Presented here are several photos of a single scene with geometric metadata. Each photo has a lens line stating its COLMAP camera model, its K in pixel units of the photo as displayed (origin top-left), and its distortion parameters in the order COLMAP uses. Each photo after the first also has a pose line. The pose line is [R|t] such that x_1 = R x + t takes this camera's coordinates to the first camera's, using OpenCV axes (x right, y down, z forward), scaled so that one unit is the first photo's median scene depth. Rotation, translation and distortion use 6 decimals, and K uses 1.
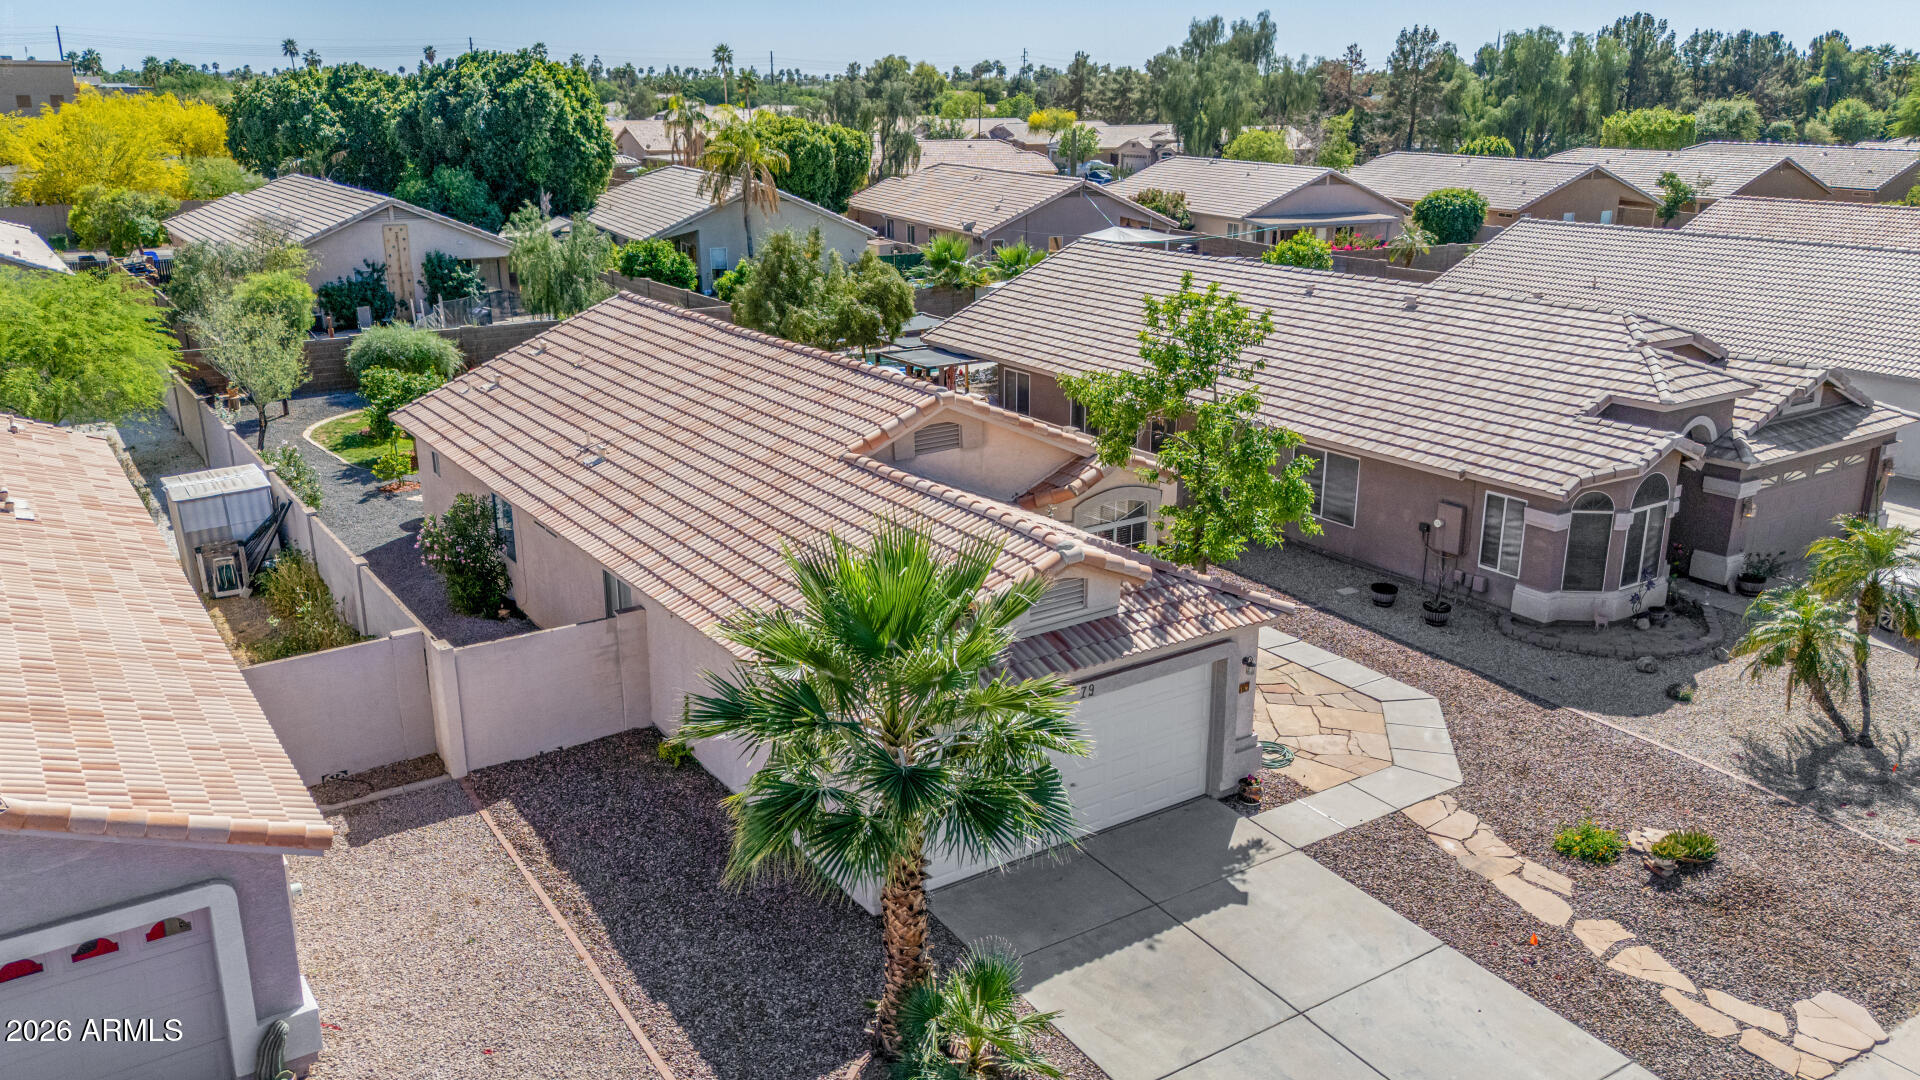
lens RADIAL K [[1421.4, 0, 970.0], [0, 1421.4, 542.4], [0, 0, 1]] dist [0.049559, -0.025988]
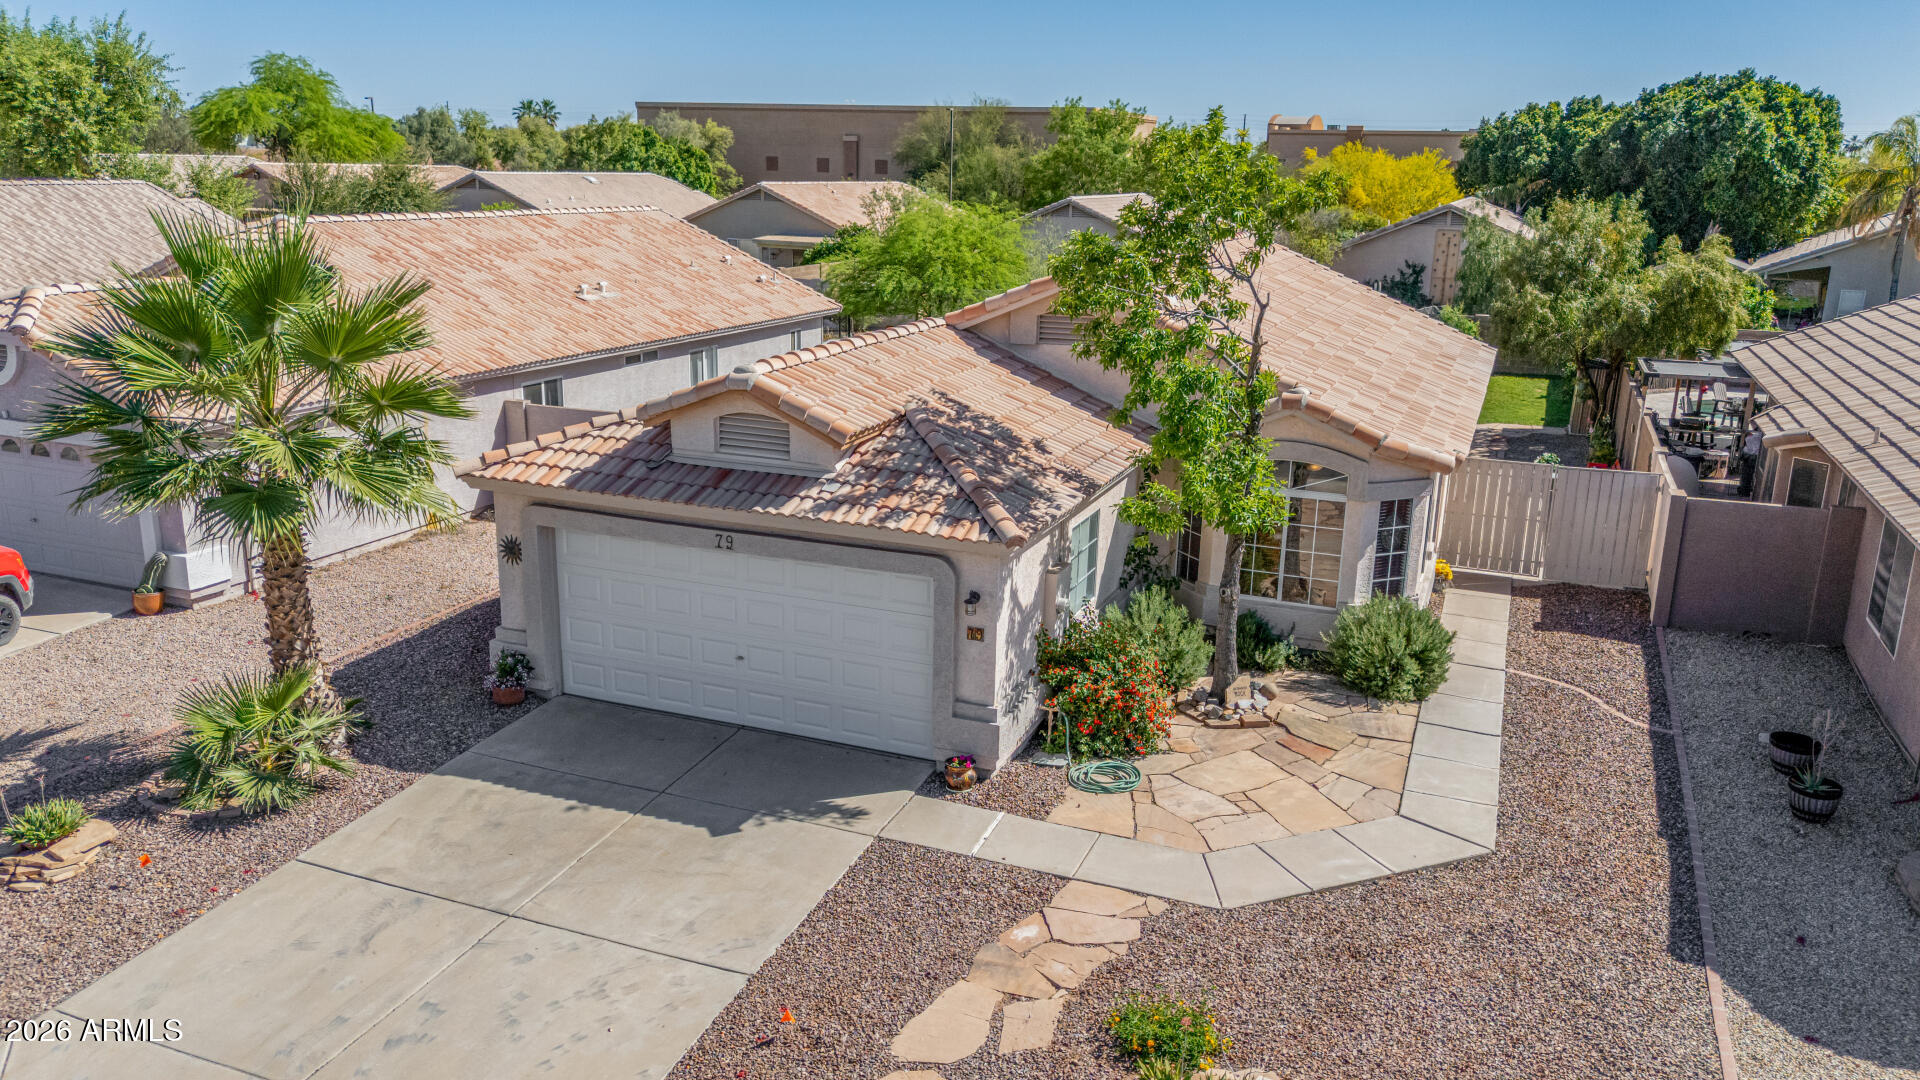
lens RADIAL K [[1421.4, 0, 1001.1], [0, 1421.4, 516.7], [0, 0, 1]] dist [0.049559, -0.025988]
pose [[0.576163, 0.207633, -0.790522, 0.574360], [-0.267678, 0.961790, 0.057523, -0.002614], [0.772259, 0.178463, 0.609726, 0.404456]]
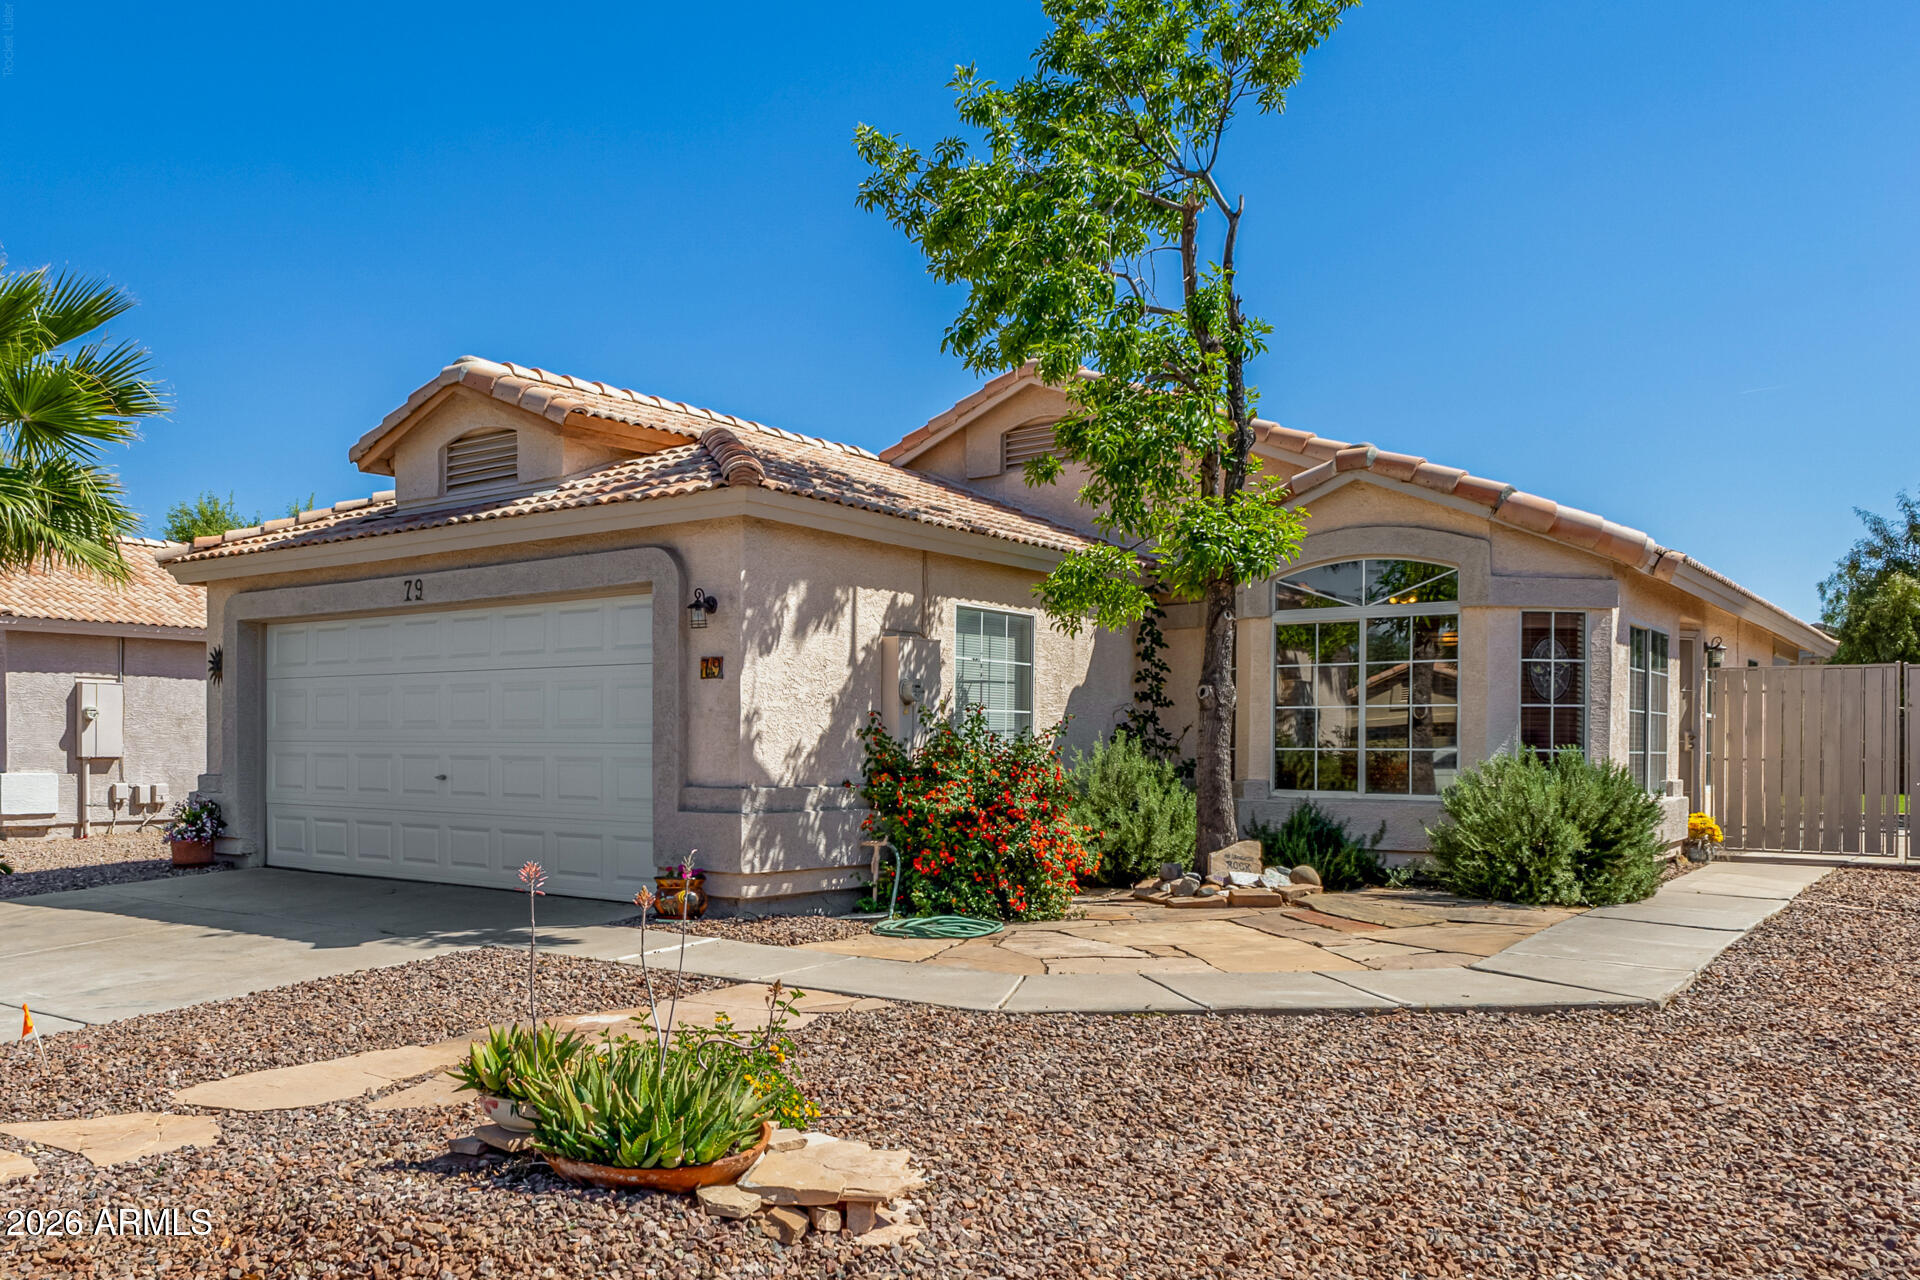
lens RADIAL K [[1554.1, 0, 747.9], [0, 1554.1, 745.2], [0, 0, 1]] dist [-0.017732, -0.007437]
pose [[0.271523, -0.003983, -0.962424, 0.503523], [-0.288297, 0.953736, -0.085282, 0.122495], [0.918238, 0.300620, 0.257813, 0.658210]]
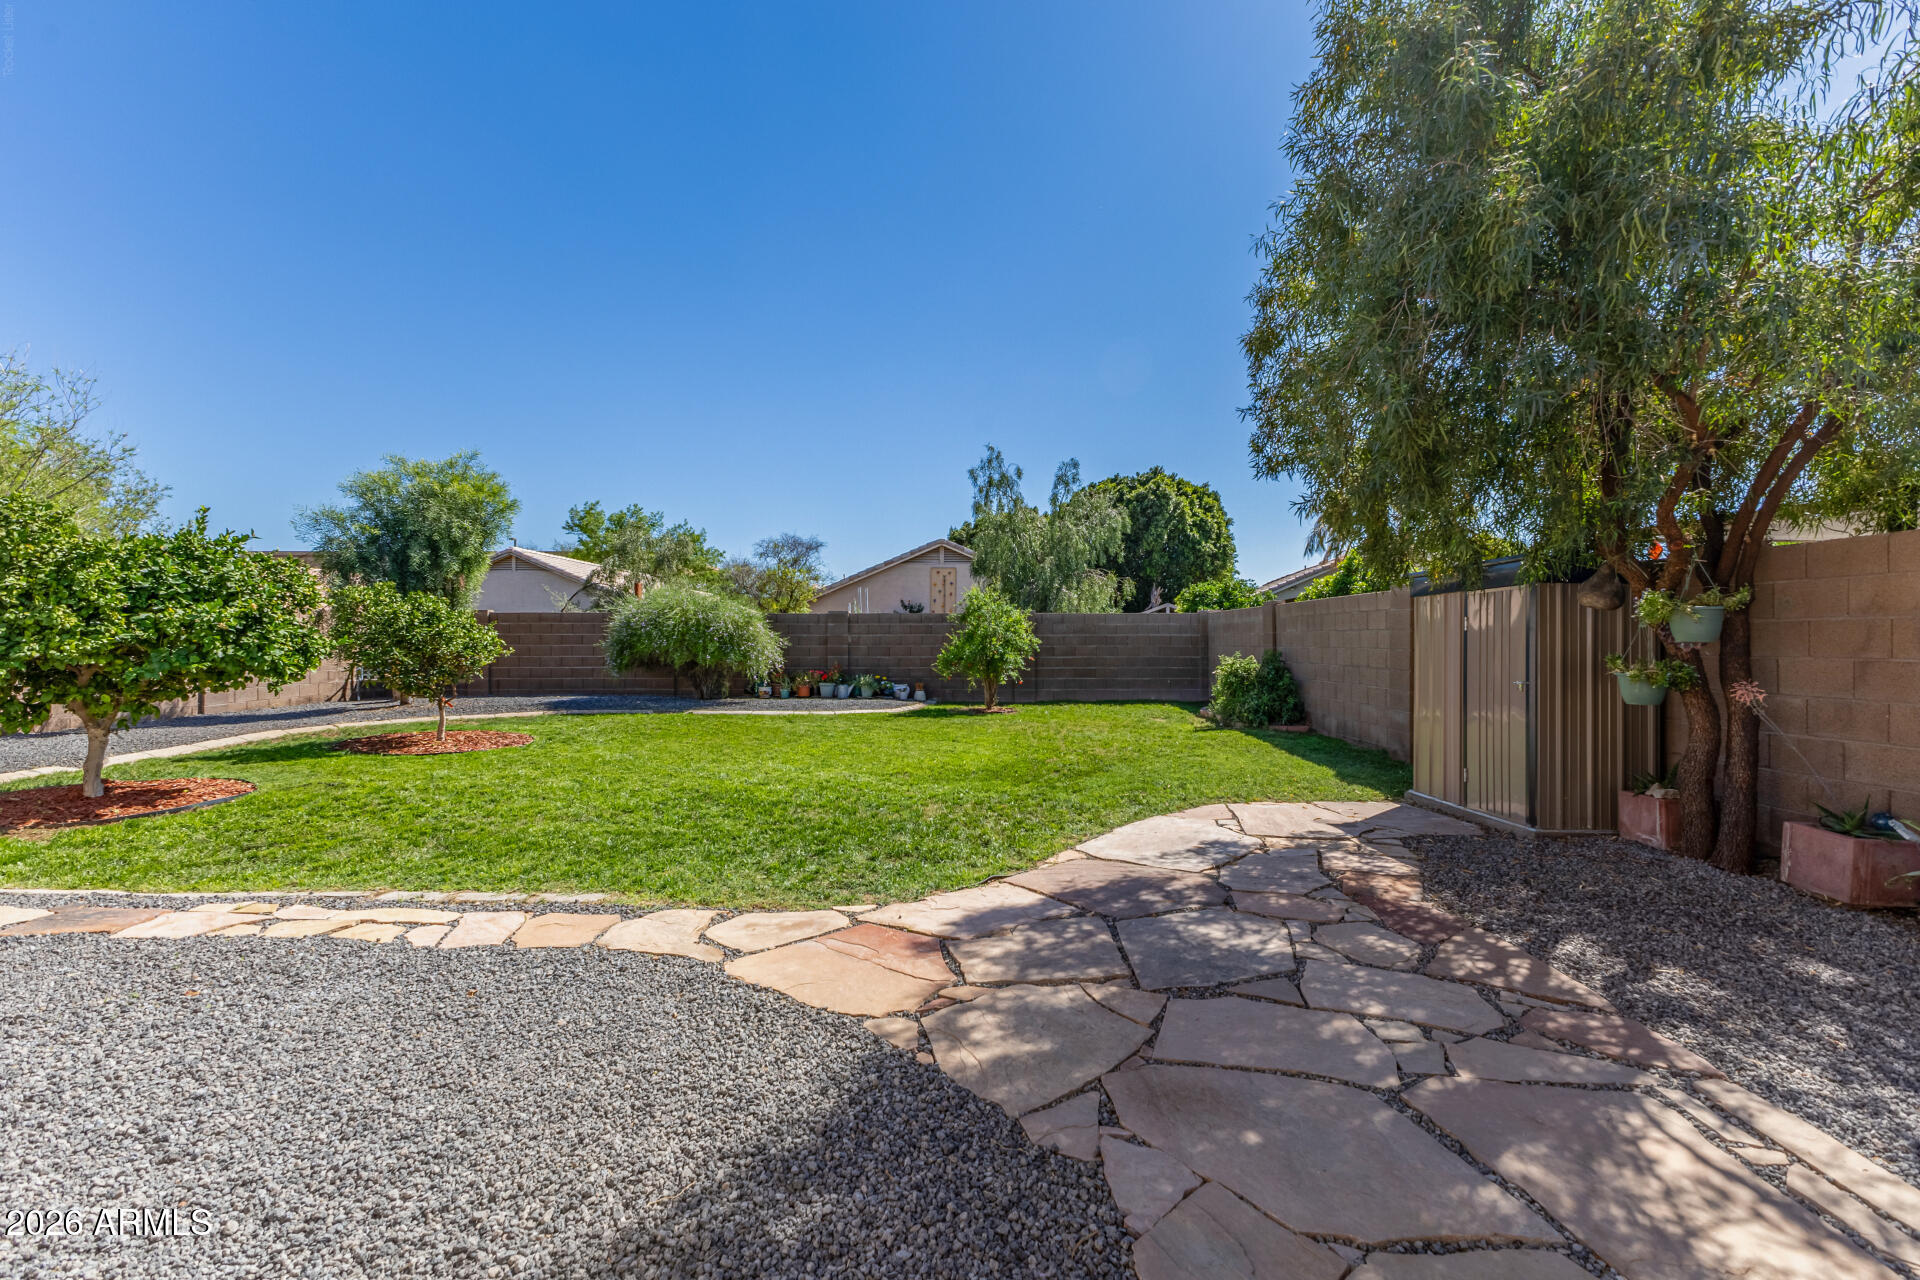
lens RADIAL K [[825.7, 0, 969.7], [0, 825.7, 634.6], [0, 0, 1]] dist [-0.004330, -0.000688]
pose [[0.819813, -0.010842, -0.572528, -0.199785], [-0.164848, 0.953027, -0.254095, -0.113979], [0.548390, 0.302691, 0.779517, 1.387609]]
